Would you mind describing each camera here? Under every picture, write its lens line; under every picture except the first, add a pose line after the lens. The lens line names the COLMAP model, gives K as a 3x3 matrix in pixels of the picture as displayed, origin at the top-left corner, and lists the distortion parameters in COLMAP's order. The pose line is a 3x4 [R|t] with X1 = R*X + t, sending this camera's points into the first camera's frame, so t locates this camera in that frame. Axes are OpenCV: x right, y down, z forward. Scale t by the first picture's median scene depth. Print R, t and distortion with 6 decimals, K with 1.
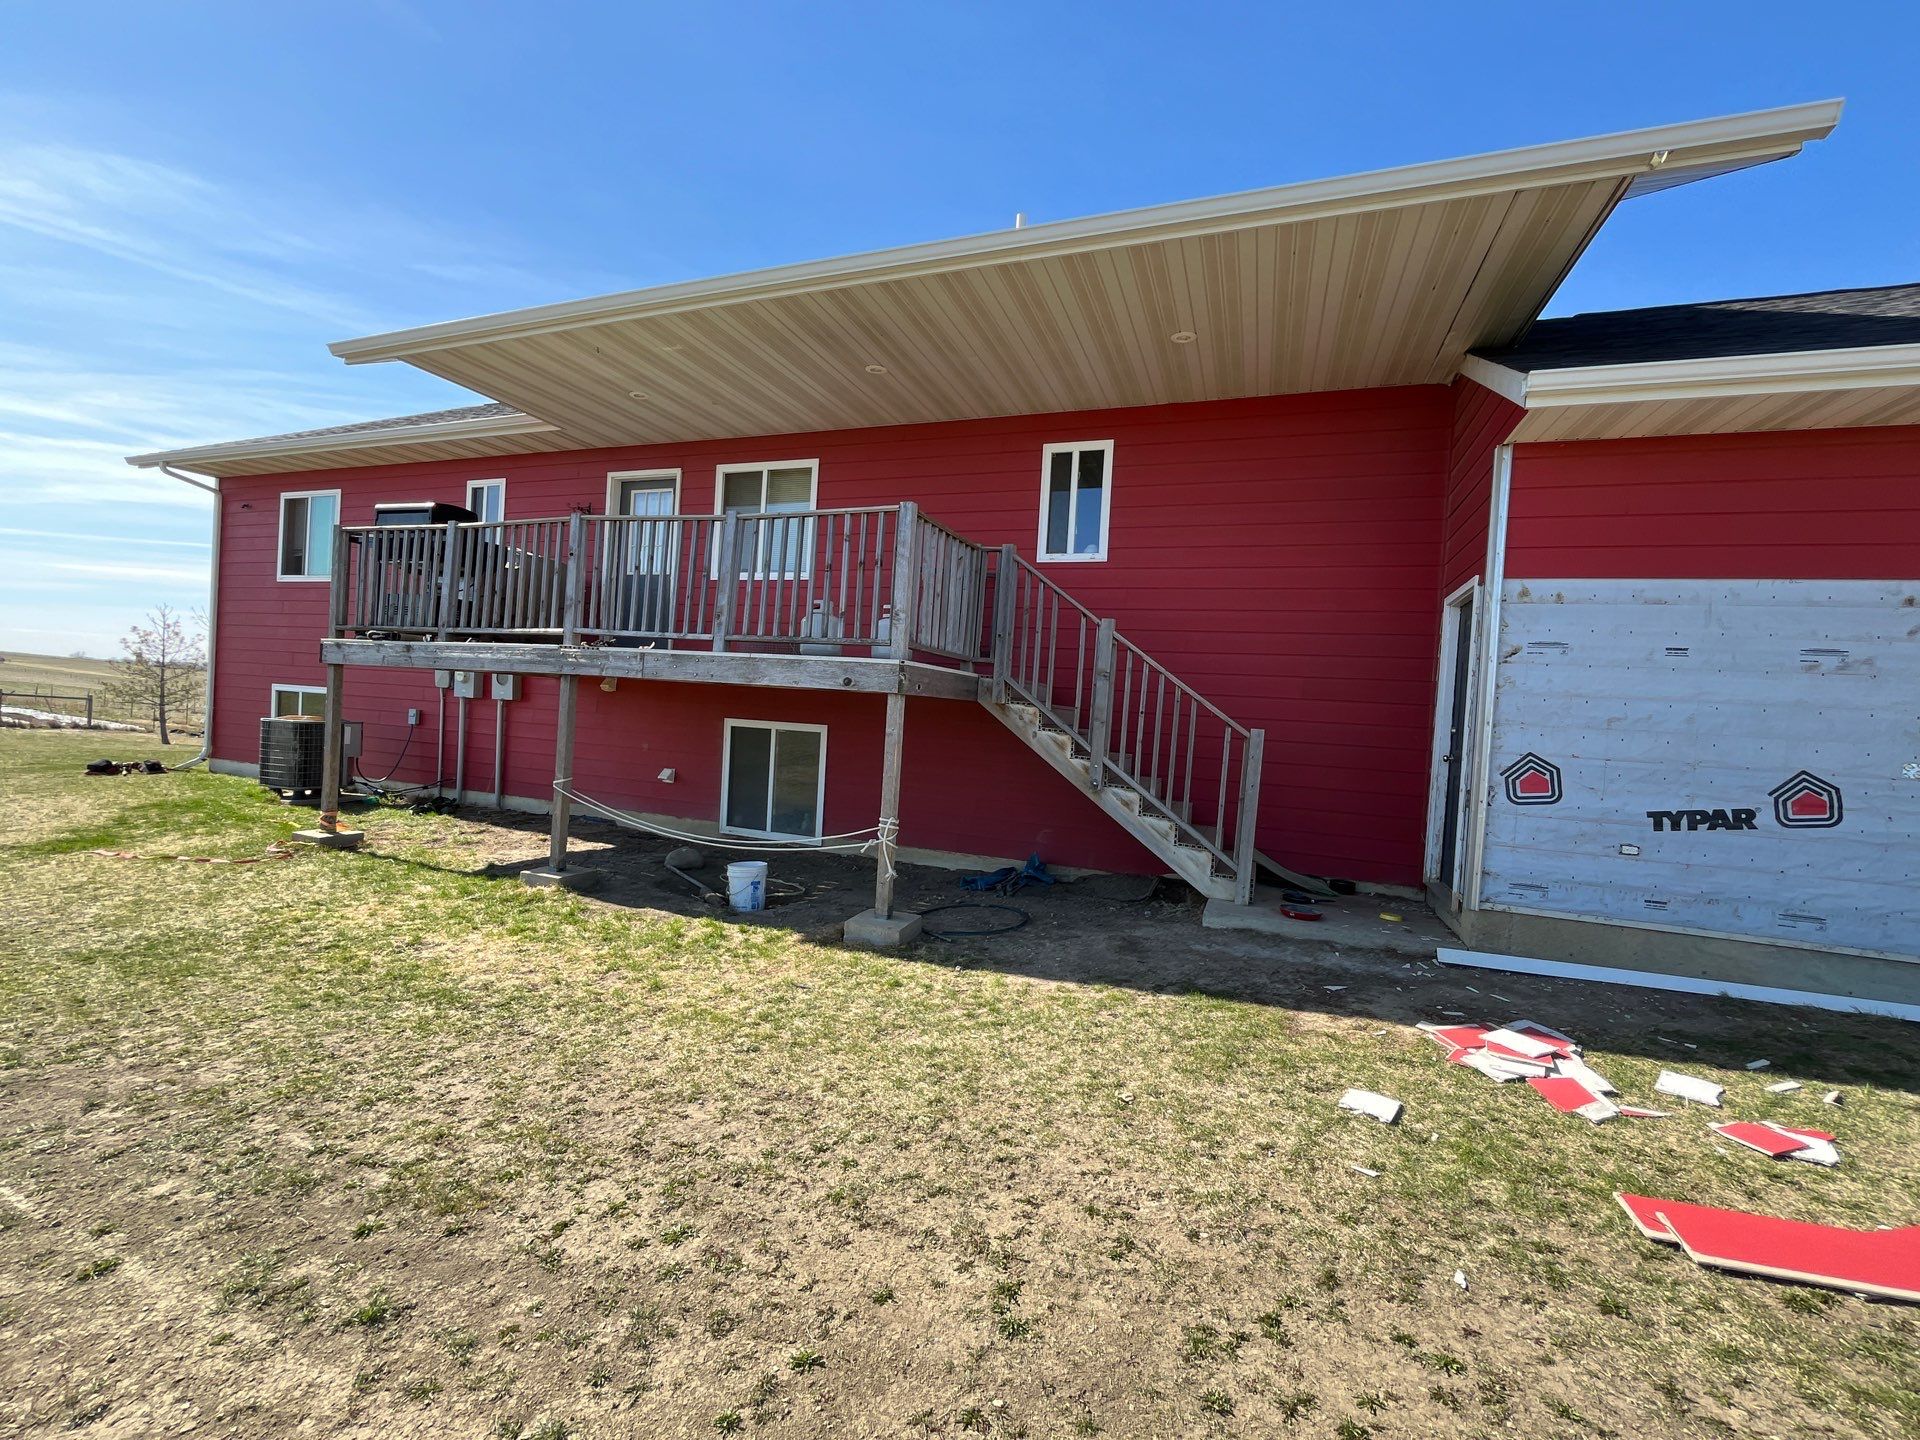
lens RADIAL K [[805.1, 0, 959.1], [0, 805.1, 717.6], [0, 0, 1]] dist [-0.006060, -0.000053]
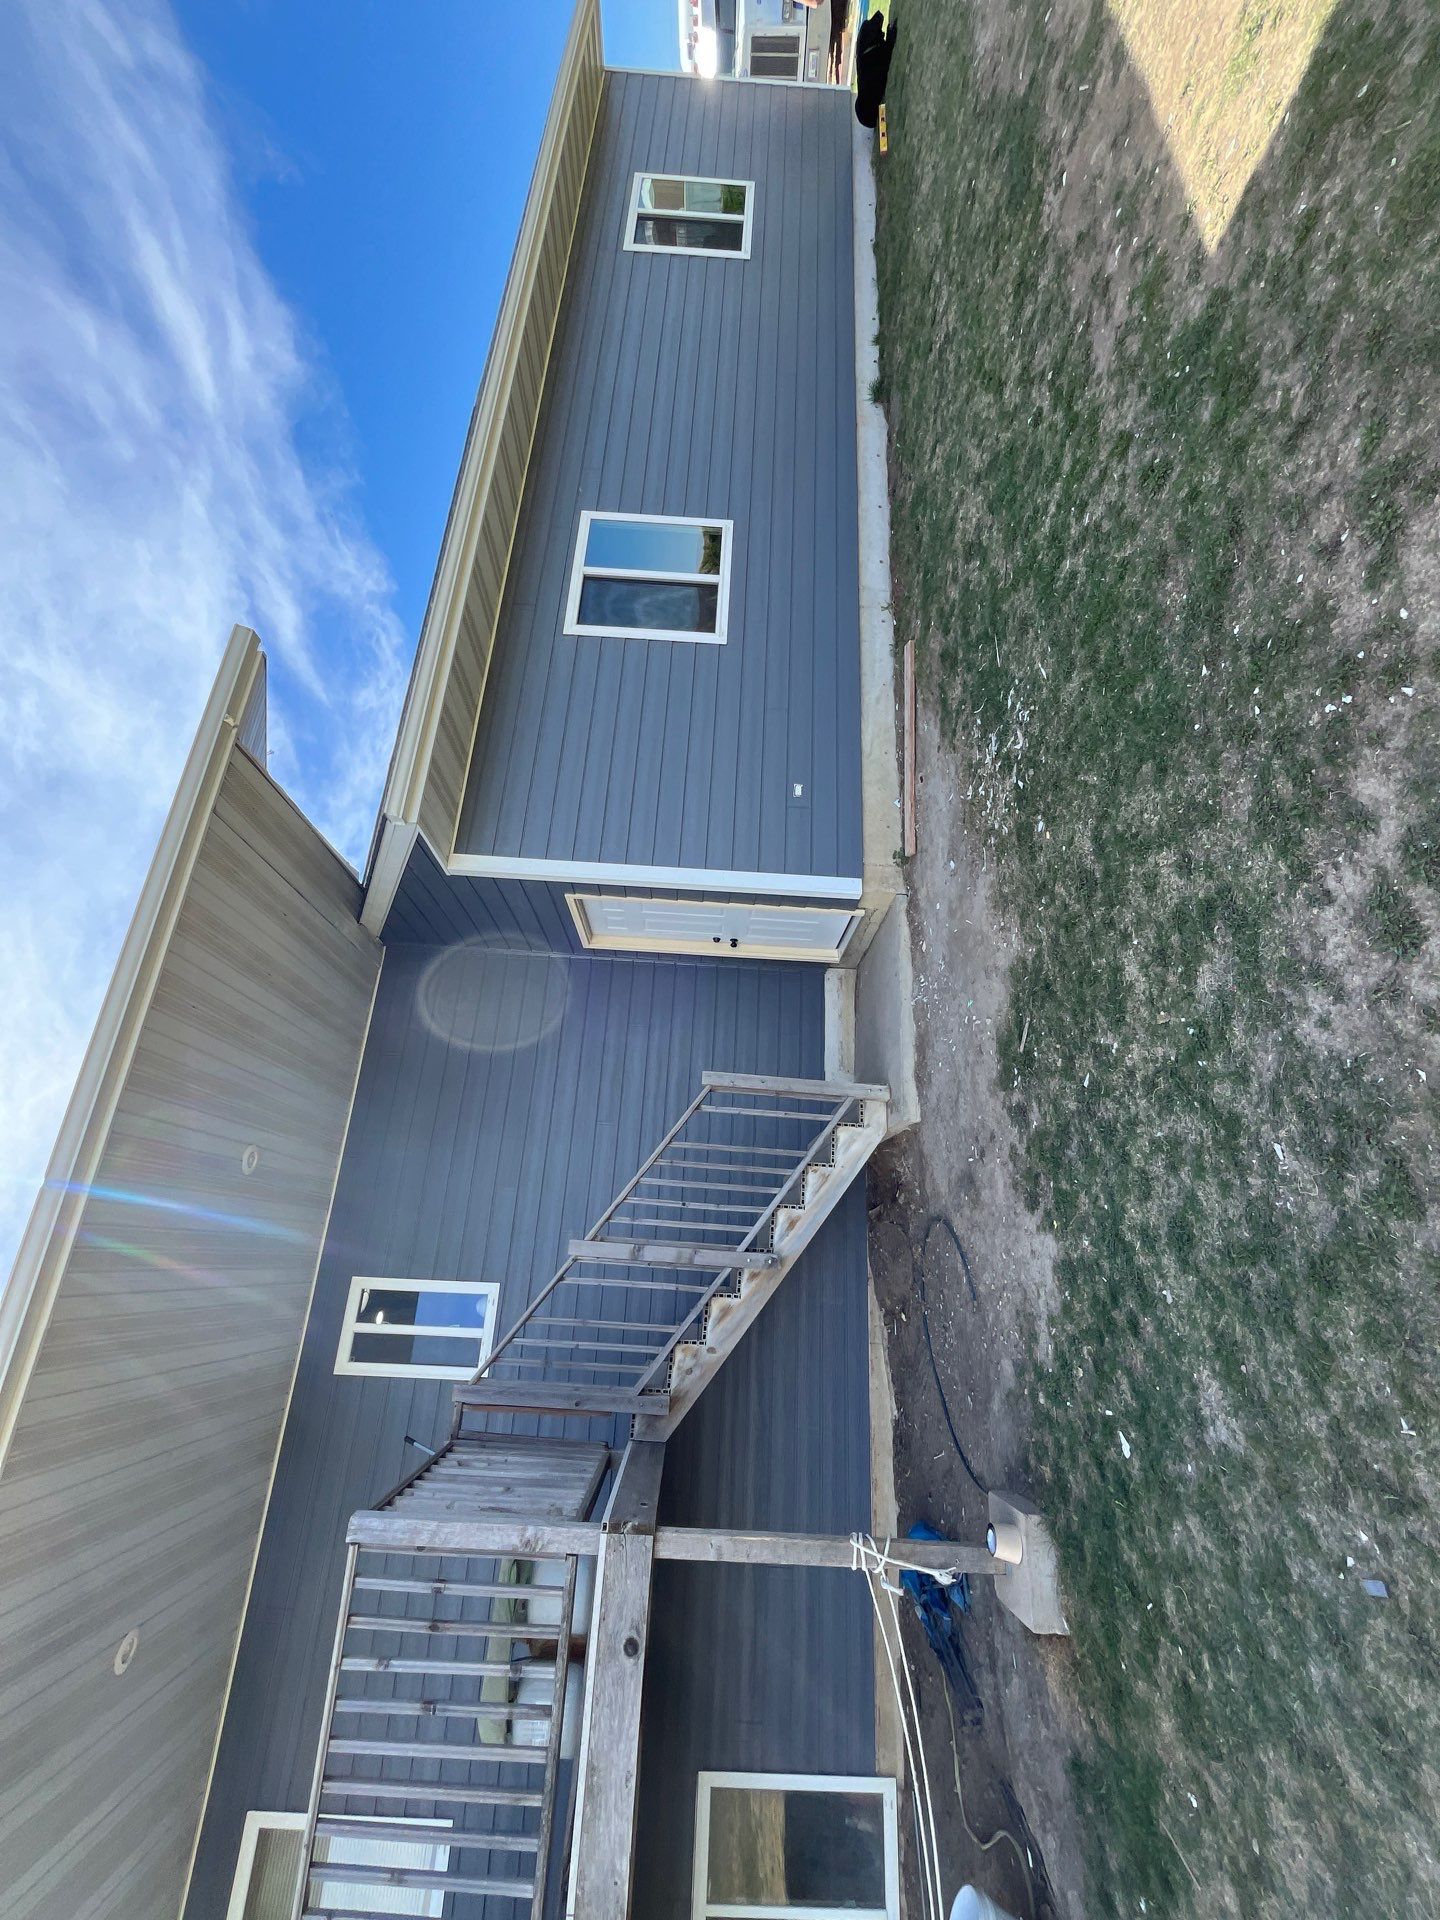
lens RADIAL K [[770.0, 0, 718.8], [0, 770.0, 969.0], [0, 0, 1]] dist [-0.006643, 0.000628]
pose [[-0.024871, -0.754356, 0.655994, -0.113289], [0.998939, 0.006687, 0.045562, -0.007747], [-0.038757, 0.656431, 0.753389, 0.210312]]
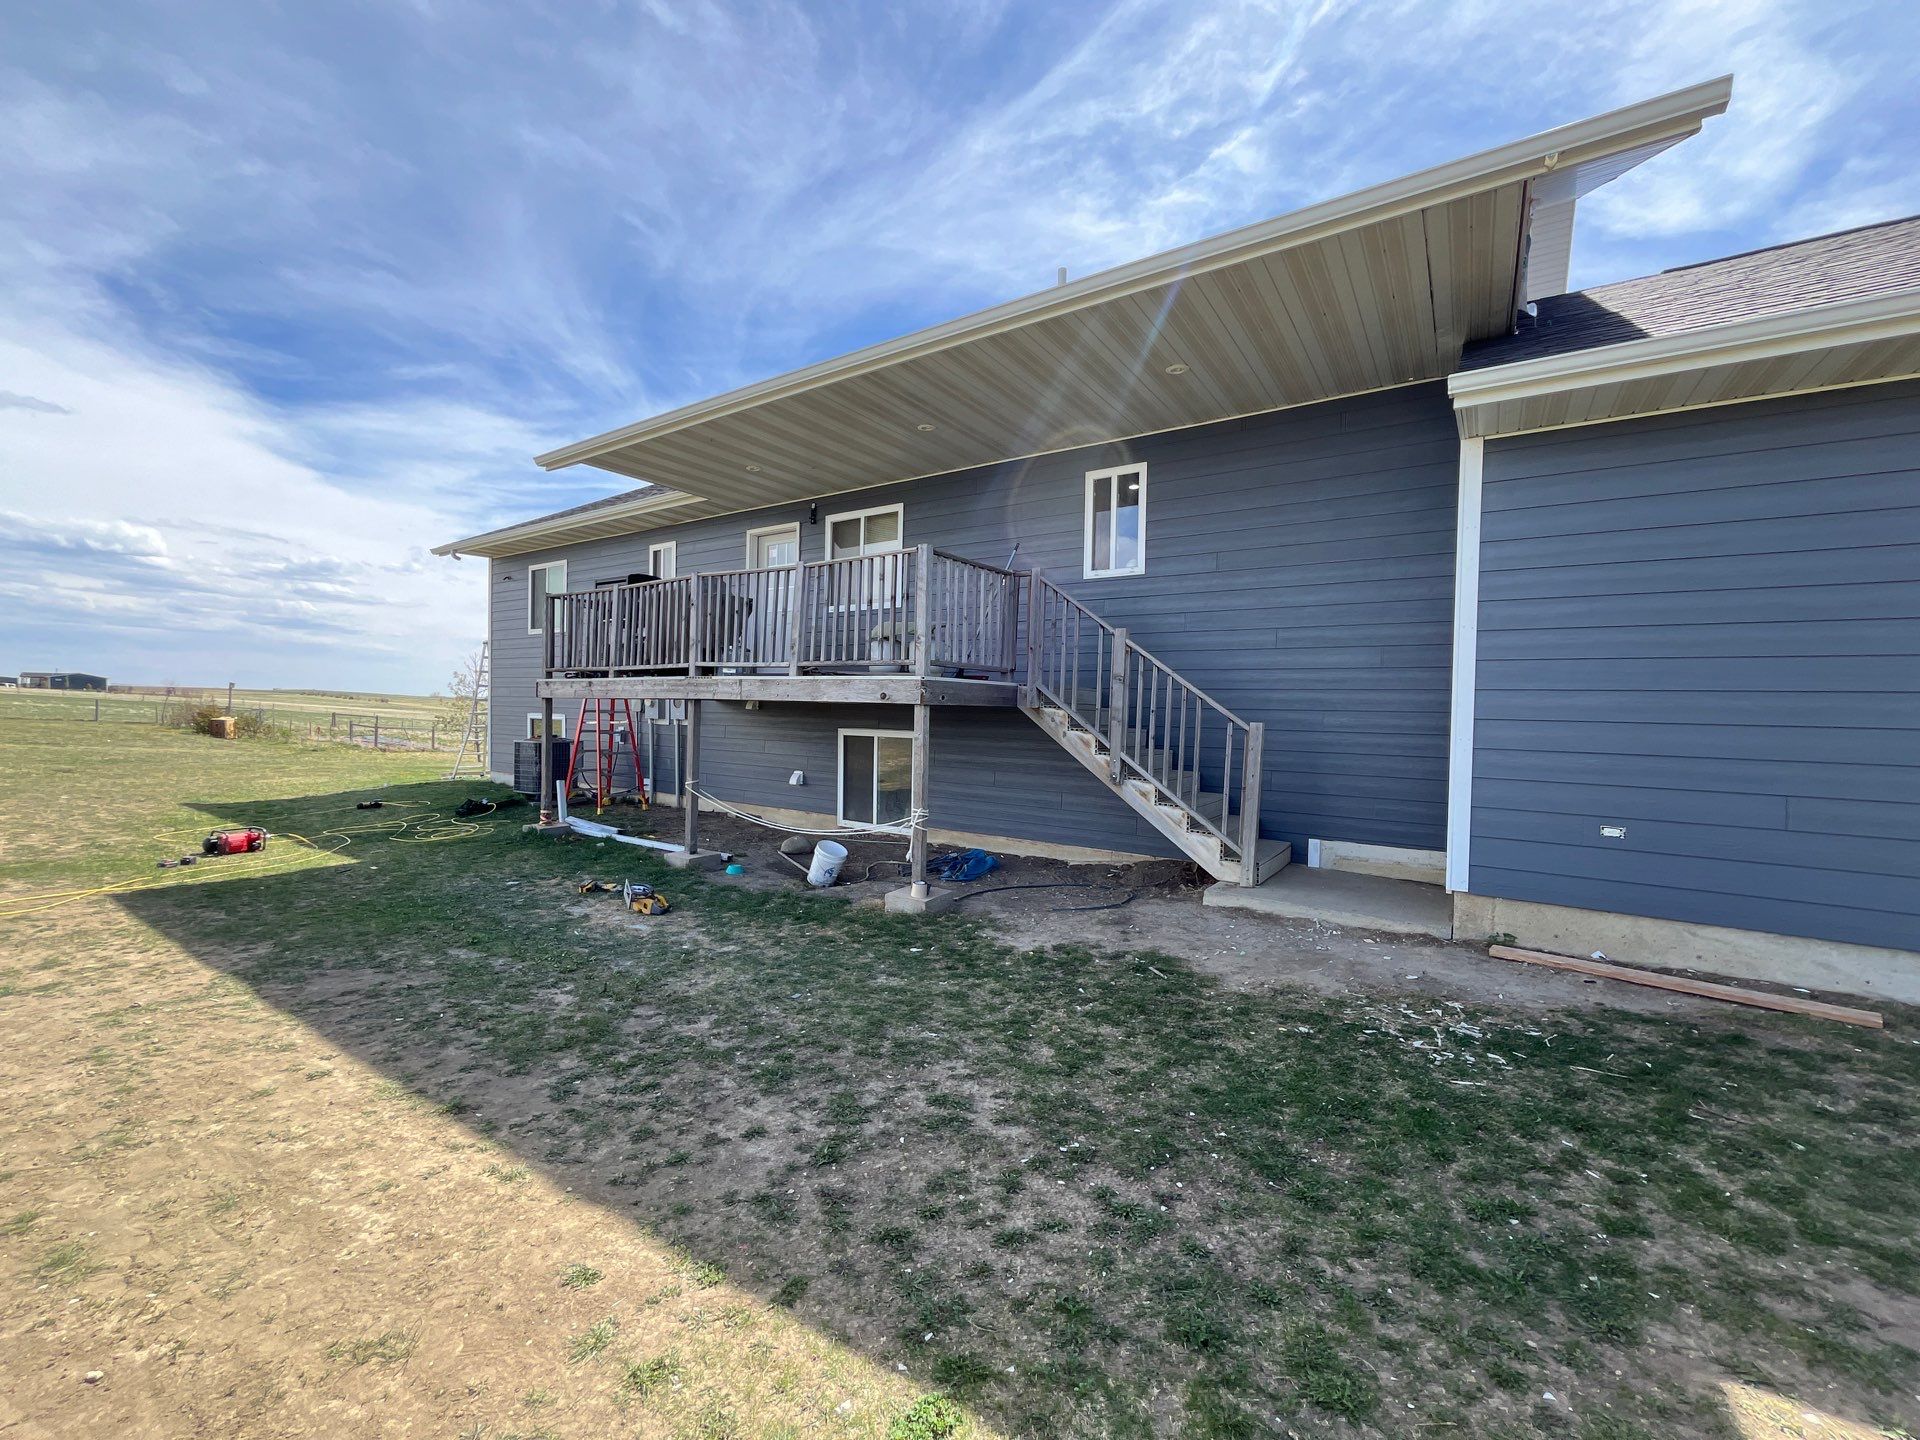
lens RADIAL K [[770.0, 0, 957.8], [0, 770.0, 713.5], [0, 0, 1]] dist [-0.006643, 0.000628]
pose [[0.971900, -0.038337, -0.232250, 0.201173], [0.035818, 0.999245, -0.015054, 0.002637], [0.232651, 0.006313, 0.972540, -0.083866]]
